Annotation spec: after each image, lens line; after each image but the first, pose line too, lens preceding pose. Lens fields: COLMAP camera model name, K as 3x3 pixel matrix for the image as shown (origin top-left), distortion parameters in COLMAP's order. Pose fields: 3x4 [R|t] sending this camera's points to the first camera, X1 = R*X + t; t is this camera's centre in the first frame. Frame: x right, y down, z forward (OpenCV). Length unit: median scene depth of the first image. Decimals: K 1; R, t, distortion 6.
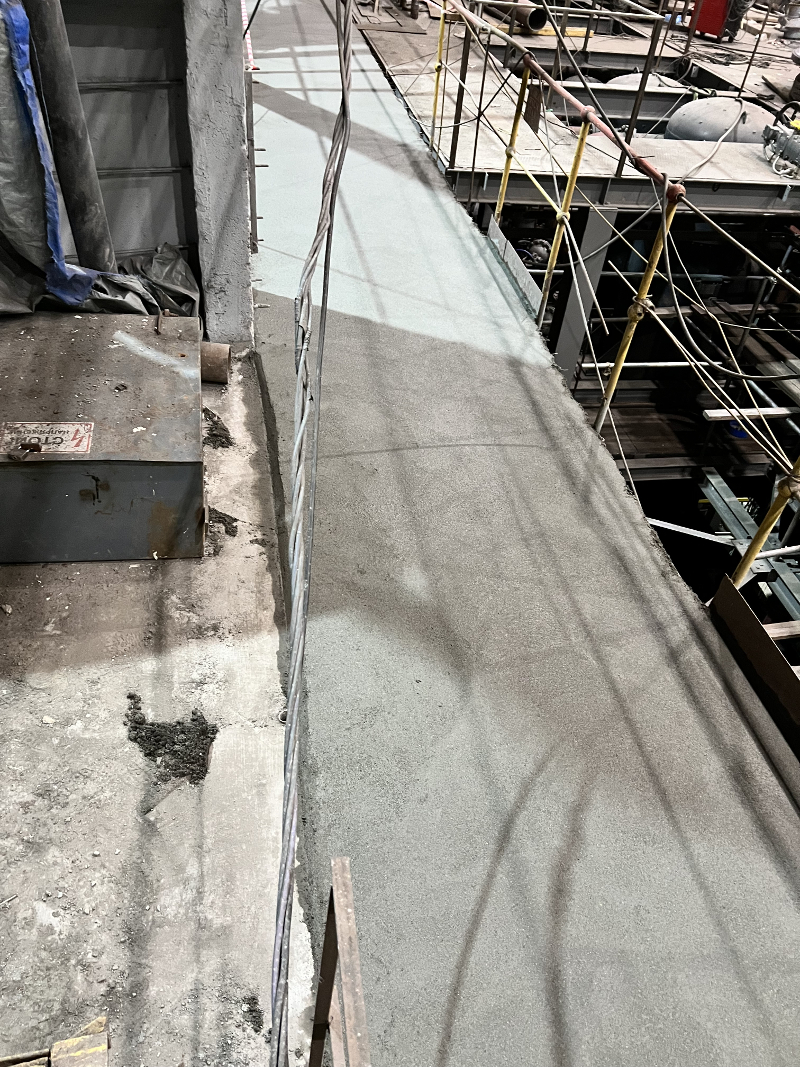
lens RADIAL K [[804.4, 0, 397.5], [0, 804.4, 537.4], [0, 0, 1]] dist [0.042140, -0.052051]
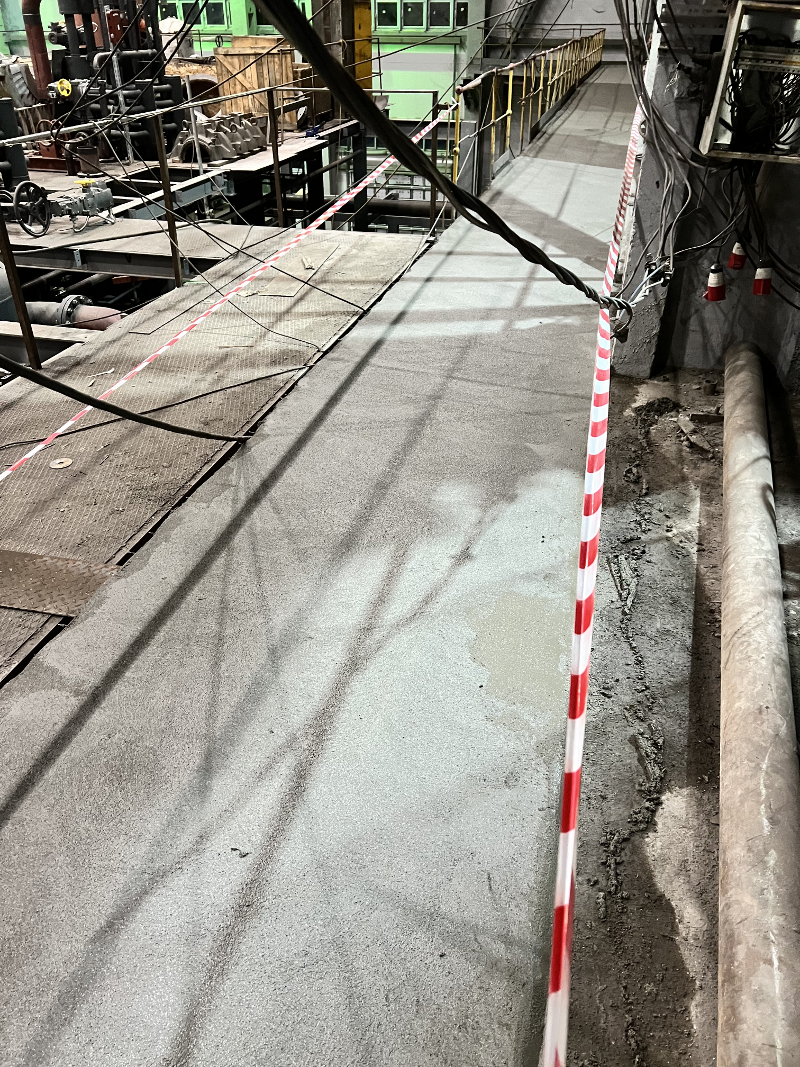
lens RADIAL K [[804.4, 0, 397.3], [0, 804.4, 535.9], [0, 0, 1]] dist [0.042140, -0.052051]
pose [[-0.907517, -0.299914, 0.294047, -0.883717], [0.210632, 0.280720, 0.936392, -3.614323], [-0.363382, 0.911728, -0.191586, 4.178280]]
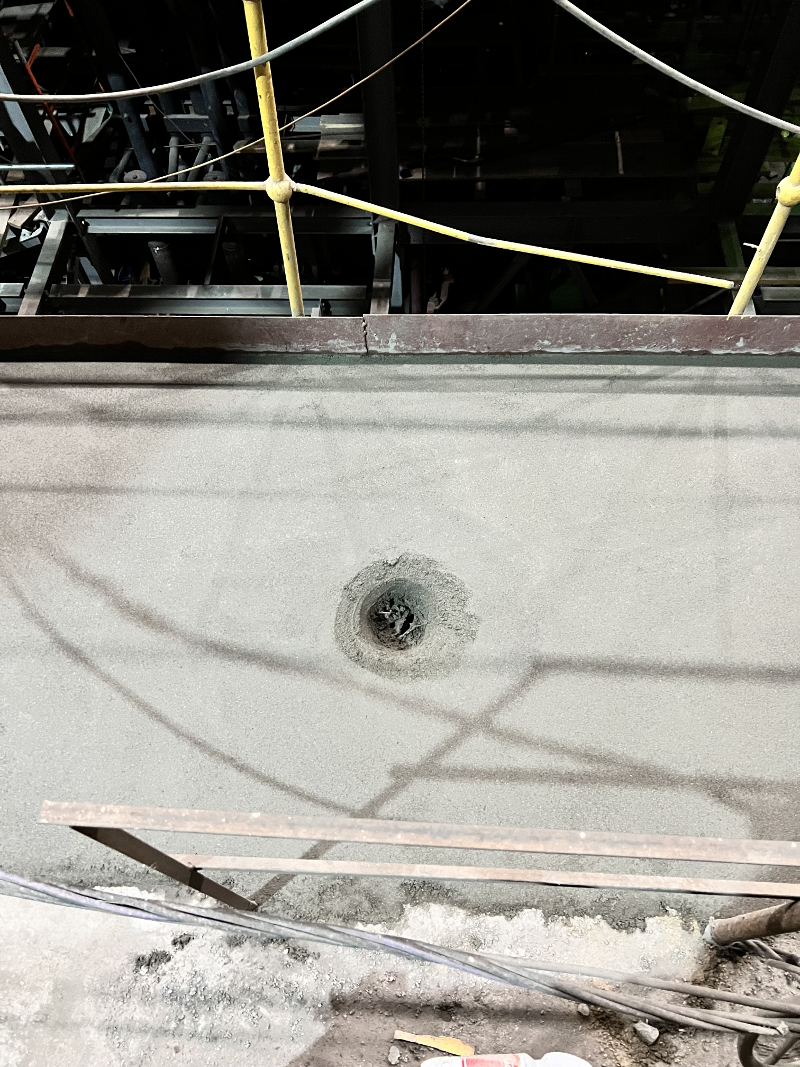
lens RADIAL K [[804.4, 0, 392.7], [0, 804.4, 541.7], [0, 0, 1]] dist [0.042140, -0.052051]
pose [[0.210435, -0.899863, 0.382053, -0.027602], [0.695339, 0.412477, 0.588529, 0.014655], [-0.687184, 0.141809, 0.712509, 0.042092]]
